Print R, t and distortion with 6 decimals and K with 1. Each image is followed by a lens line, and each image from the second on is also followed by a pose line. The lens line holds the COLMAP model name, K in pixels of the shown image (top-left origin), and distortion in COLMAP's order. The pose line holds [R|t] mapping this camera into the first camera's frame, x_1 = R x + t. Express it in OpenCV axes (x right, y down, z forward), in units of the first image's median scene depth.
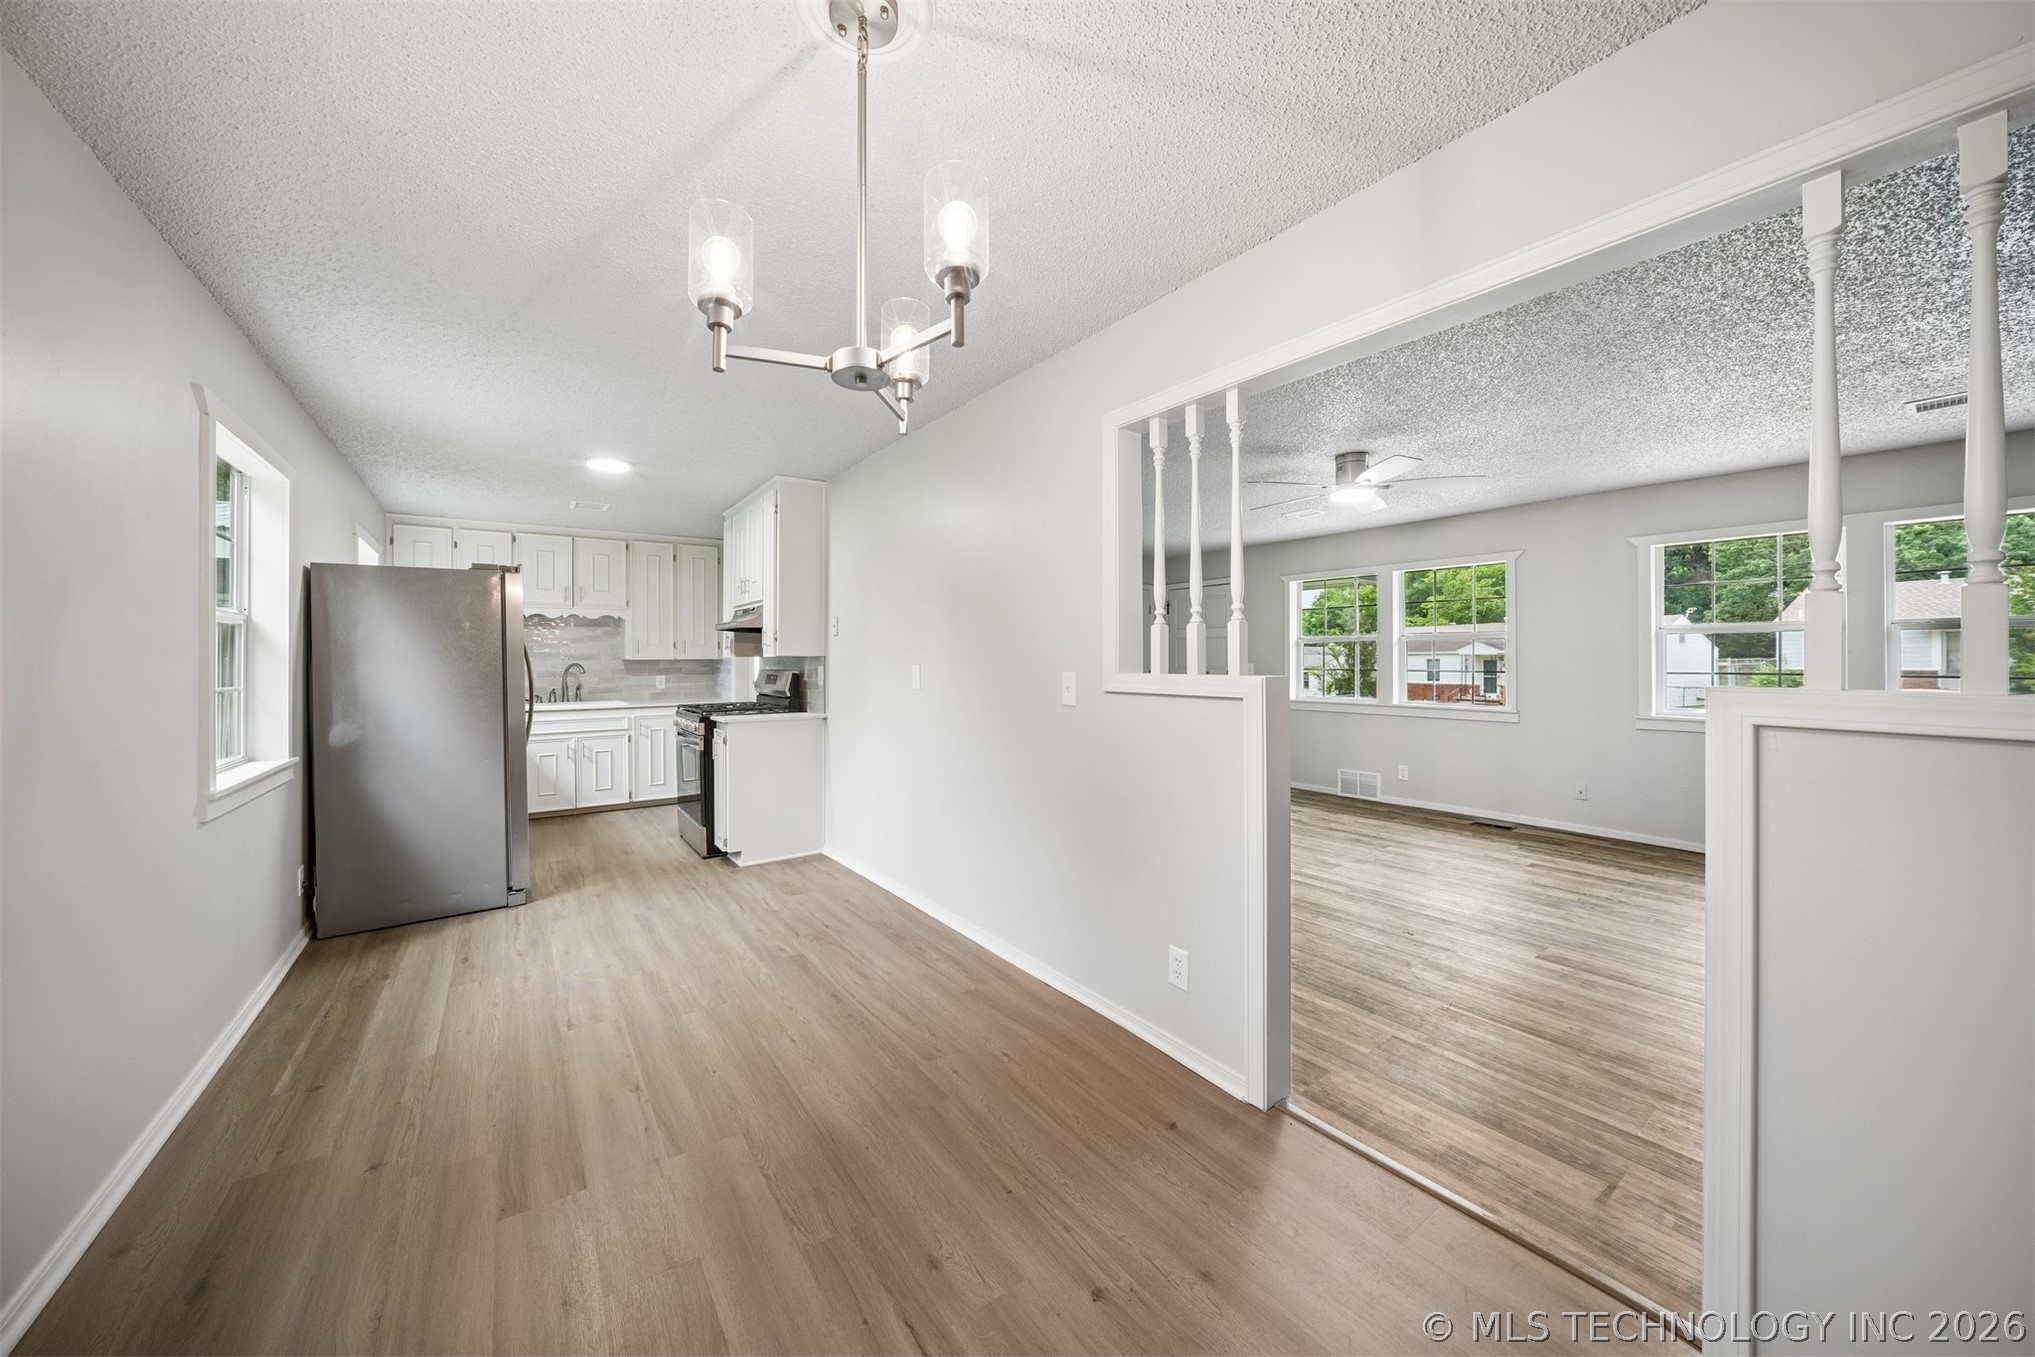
lens RADIAL K [[711.1, 0, 1002.8], [0, 711.1, 659.4], [0, 0, 1]] dist [-0.024700, 0.004963]
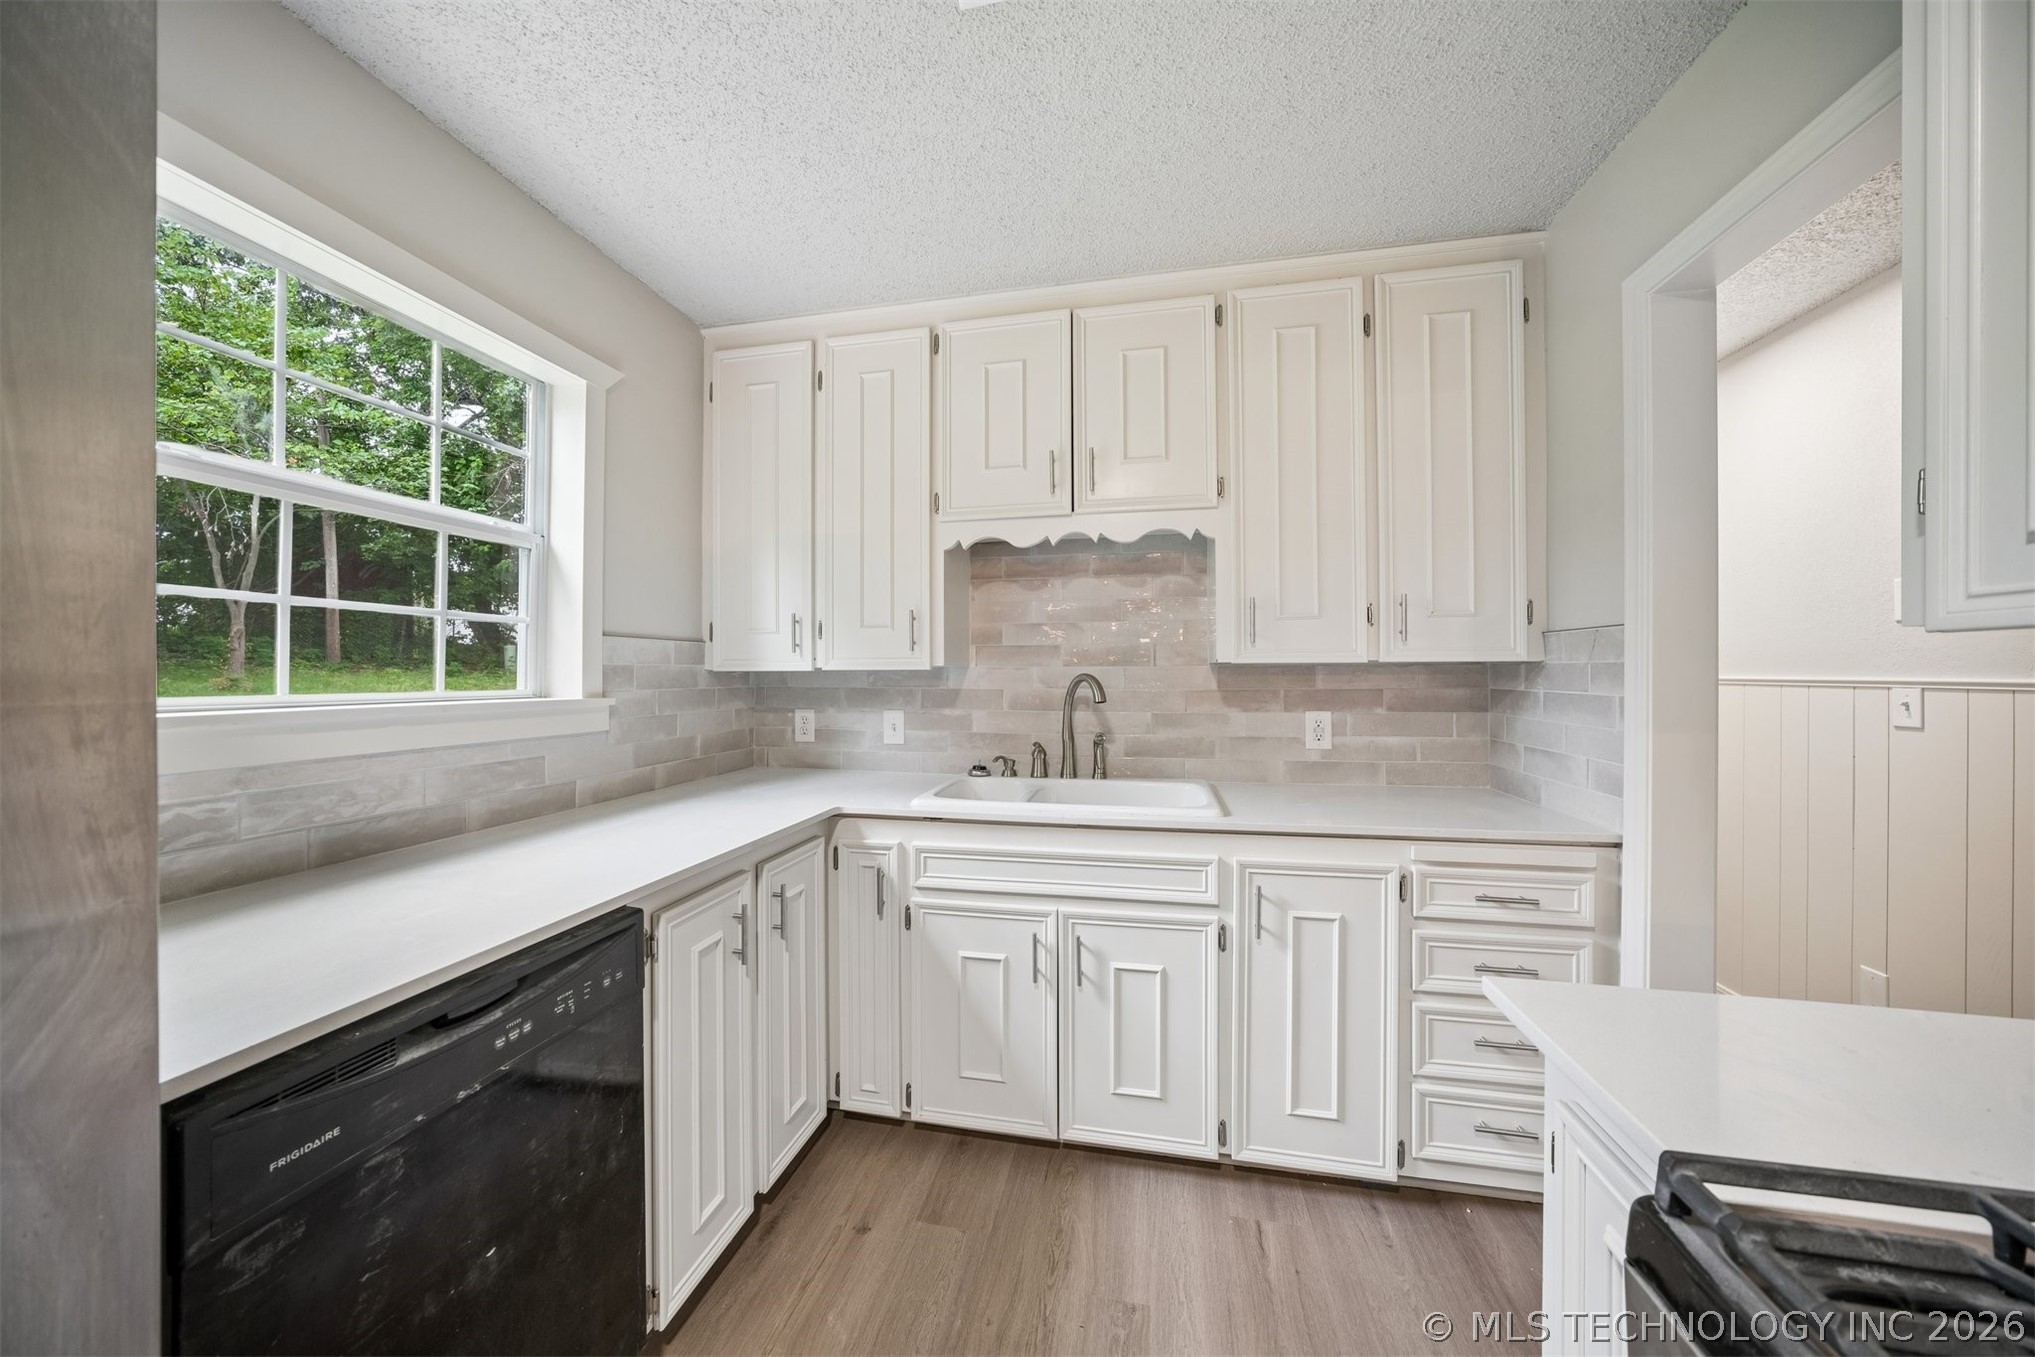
lens RADIAL K [[711.1, 0, 1002.0], [0, 711.1, 668.7], [0, 0, 1]] dist [-0.024700, 0.004963]
pose [[0.676804, -0.002037, -0.736160, -0.363053], [0.000139, 0.999997, -0.002640, 0.003593], [0.736163, 0.001684, 0.676802, 0.711449]]
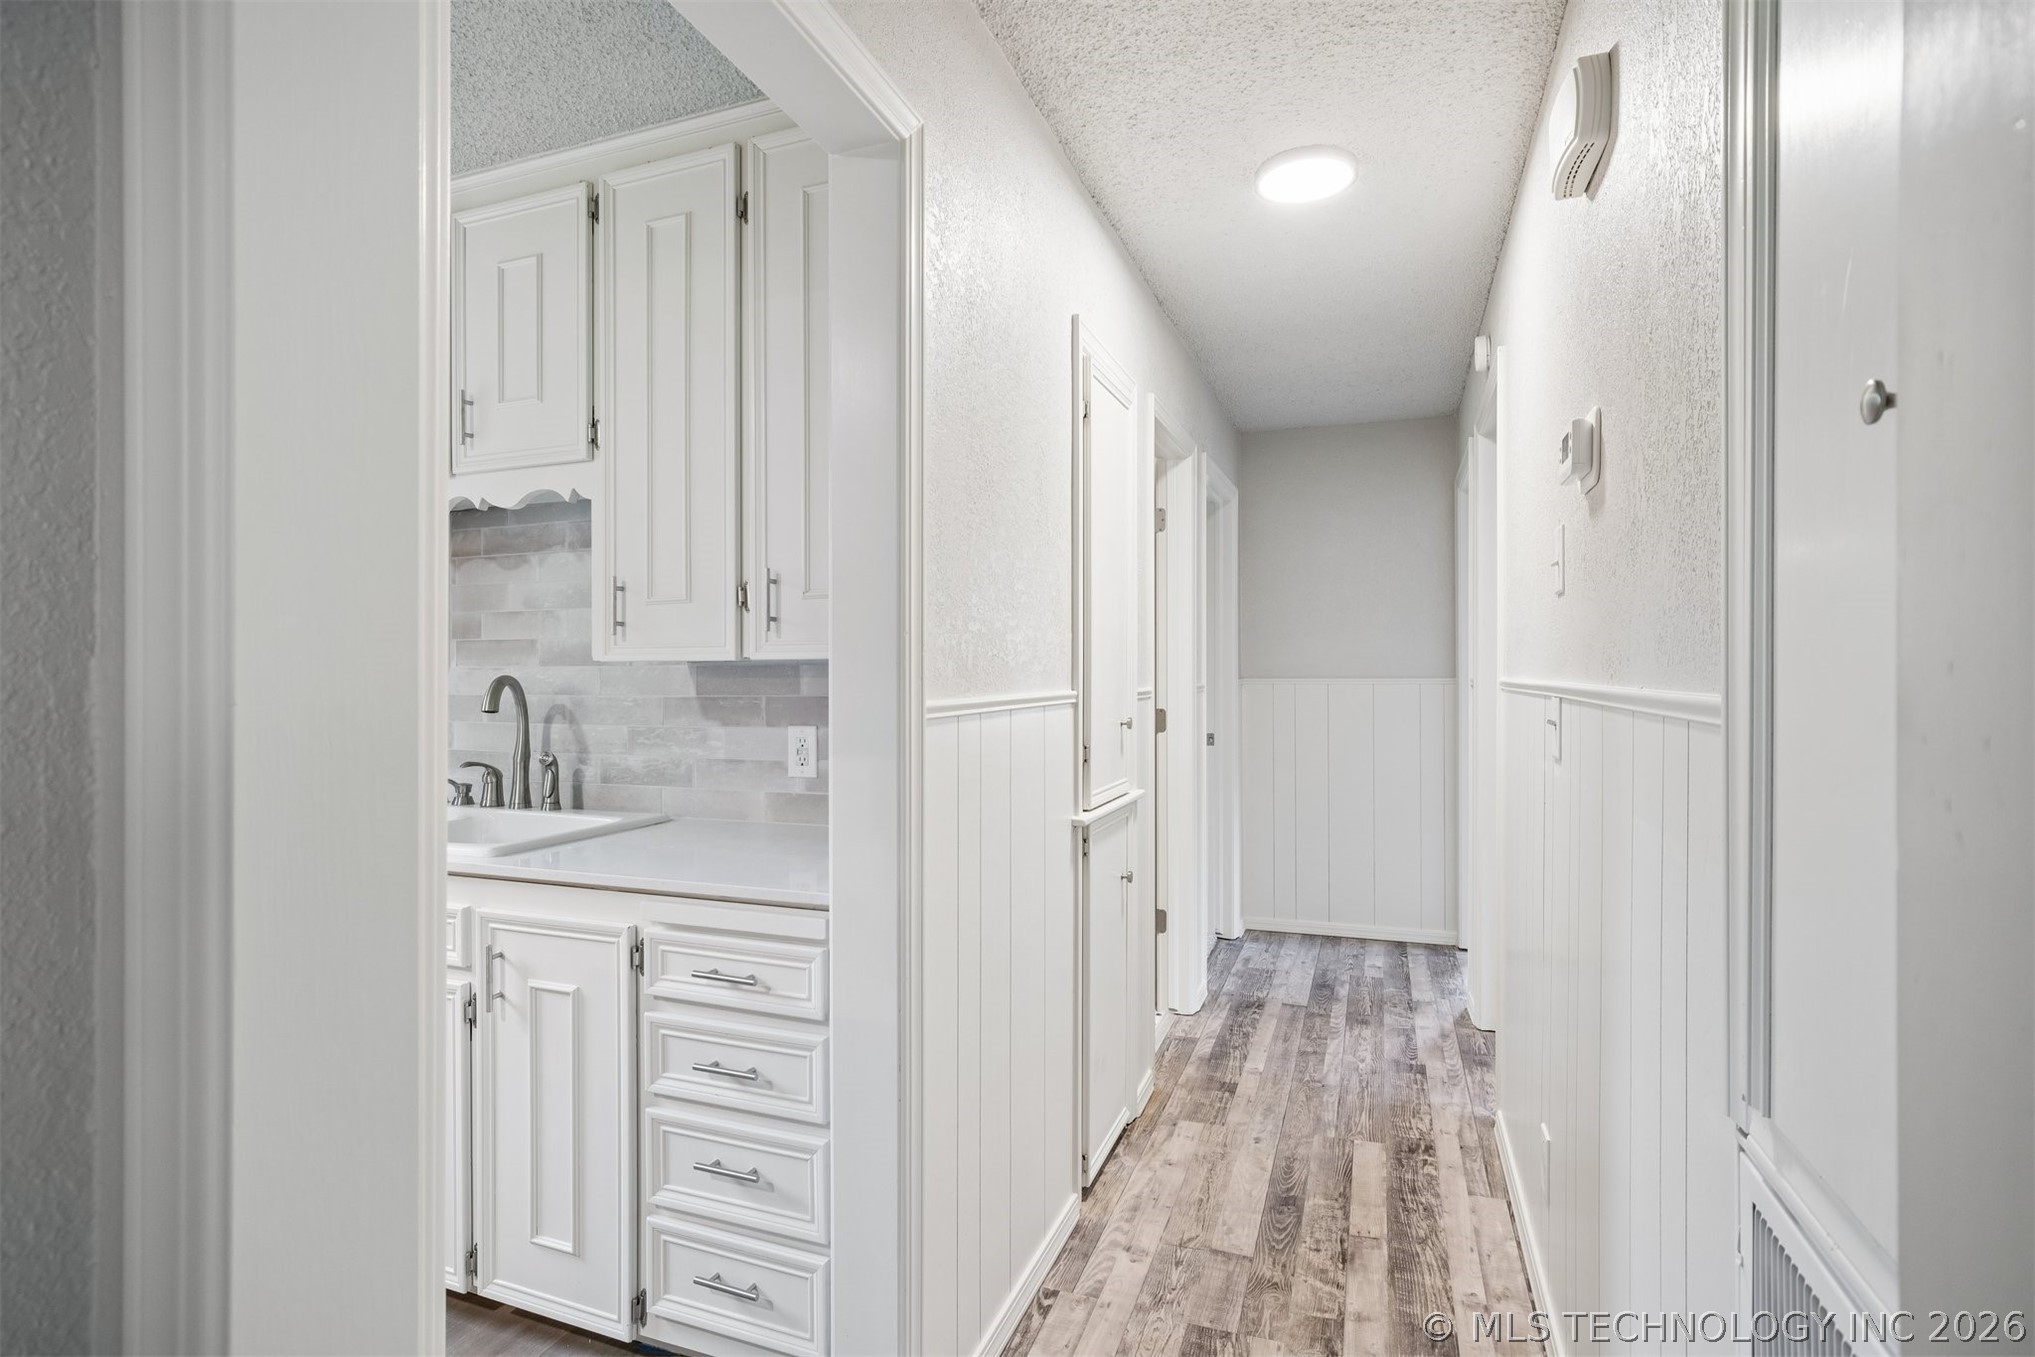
lens RADIAL K [[1018.8, 0, 1003.8], [0, 1018.8, 669.8], [0, 0, 1]] dist [-0.010396, 0.001435]
pose [[0.548157, -0.003299, -0.836369, -0.157430], [0.002091, 0.999995, -0.002574, 0.004198], [0.836373, -0.000338, 0.548161, 0.926783]]
